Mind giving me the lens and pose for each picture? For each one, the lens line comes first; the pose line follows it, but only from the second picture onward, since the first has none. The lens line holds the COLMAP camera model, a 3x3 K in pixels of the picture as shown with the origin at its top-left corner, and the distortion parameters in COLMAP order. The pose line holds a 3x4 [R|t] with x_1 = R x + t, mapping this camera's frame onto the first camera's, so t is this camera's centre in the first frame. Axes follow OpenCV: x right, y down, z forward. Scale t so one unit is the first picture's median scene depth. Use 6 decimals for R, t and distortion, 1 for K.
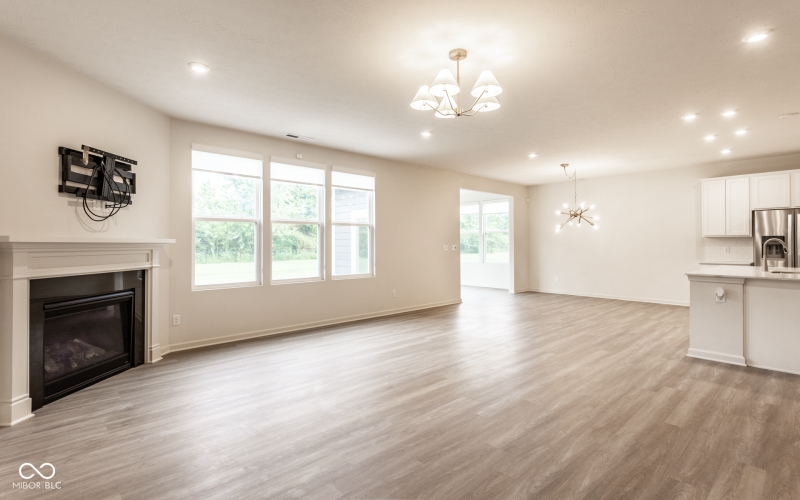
lens RADIAL K [[379.8, 0, 400.1], [0, 379.8, 240.5], [0, 0, 1]] dist [0.000019, 0.000166]
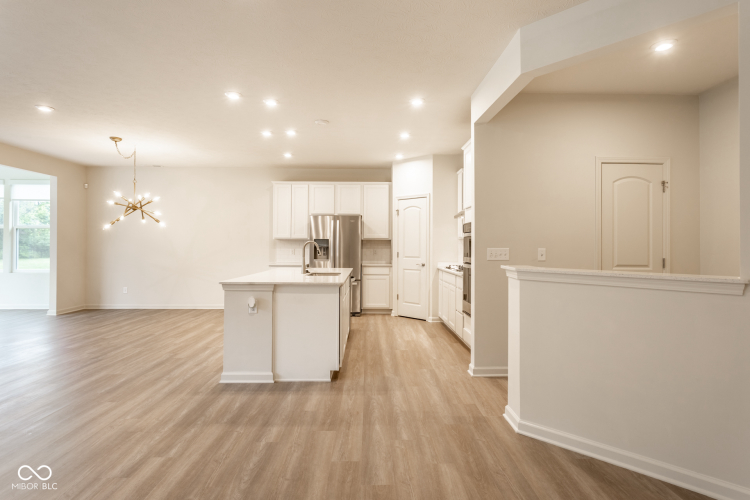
lens RADIAL K [[387.6, 0, 374.2], [0, 387.6, 242.4], [0, 0, 1]] dist [-0.000401, -0.000246]
pose [[0.666161, 0.011479, 0.745719, 0.370978], [-0.011944, 0.999918, -0.004722, 0.001932], [-0.745712, -0.005761, 0.666243, 0.210225]]
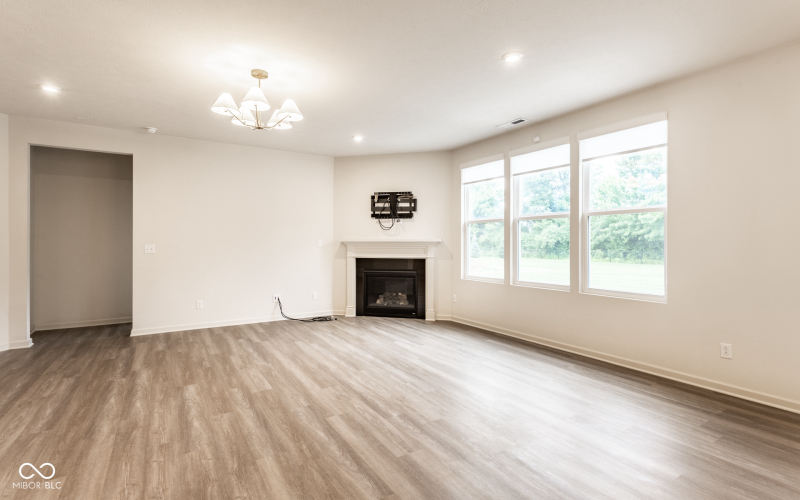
lens RADIAL K [[379.8, 0, 400.1], [0, 379.8, 240.5], [0, 0, 1]] dist [0.000019, 0.000166]
pose [[-0.181274, -0.002783, -0.983429, 0.889052], [0.008552, 0.999954, -0.004406, 0.008224], [0.983395, -0.009209, -0.181242, 1.208342]]
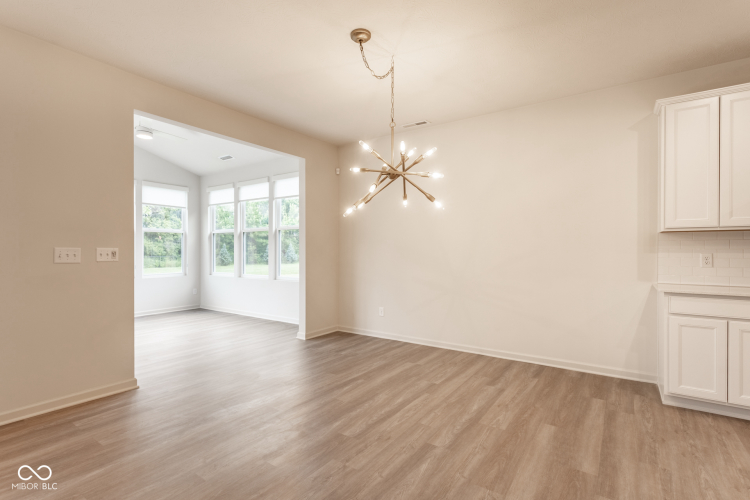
lens RADIAL K [[351.7, 0, 364.4], [0, 351.7, 248.9], [0, 0, 1]] dist [0.001701, 0.000291]
pose [[0.977466, 0.006631, 0.210989, 0.653583], [-0.006525, 0.999978, -0.001197, 0.025326], [-0.210992, -0.000207, 0.977488, 1.179634]]
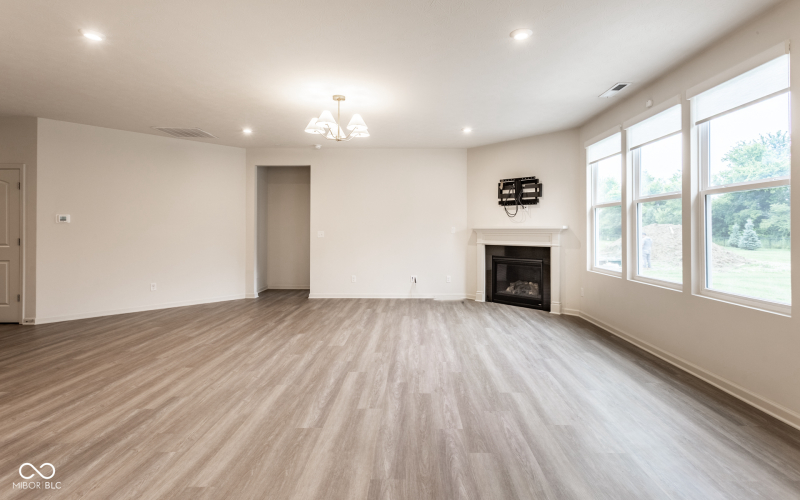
lens RADIAL K [[381.7, 0, 412.9], [0, 381.7, 226.0], [0, 0, 1]] dist [-0.001338, 0.000067]
pose [[-0.676406, -0.004354, -0.736517, 0.771185], [0.008387, 0.999872, -0.013613, 0.011945], [0.736482, -0.015385, -0.676283, 1.634322]]
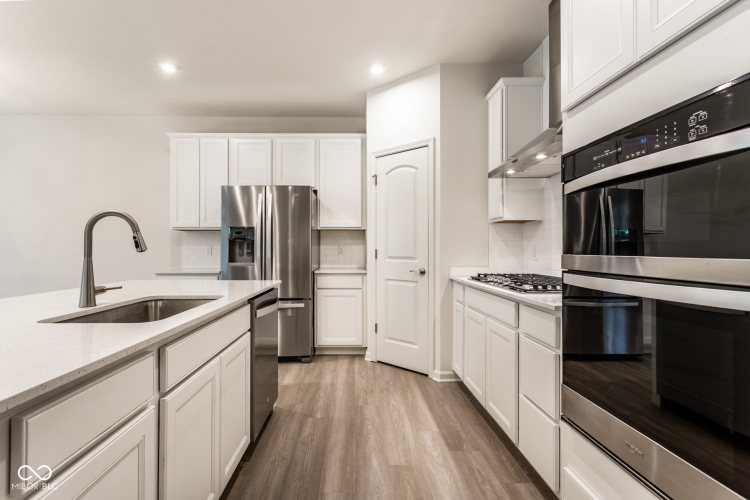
lens RADIAL K [[351.7, 0, 364.4], [0, 351.7, 248.9], [0, 0, 1]] dist [0.001701, 0.000291]
pose [[0.659263, 0.003080, 0.751906, 1.014305], [-0.007702, 0.999967, 0.002656, 0.031237], [-0.751873, -0.007542, 0.659265, 0.696911]]
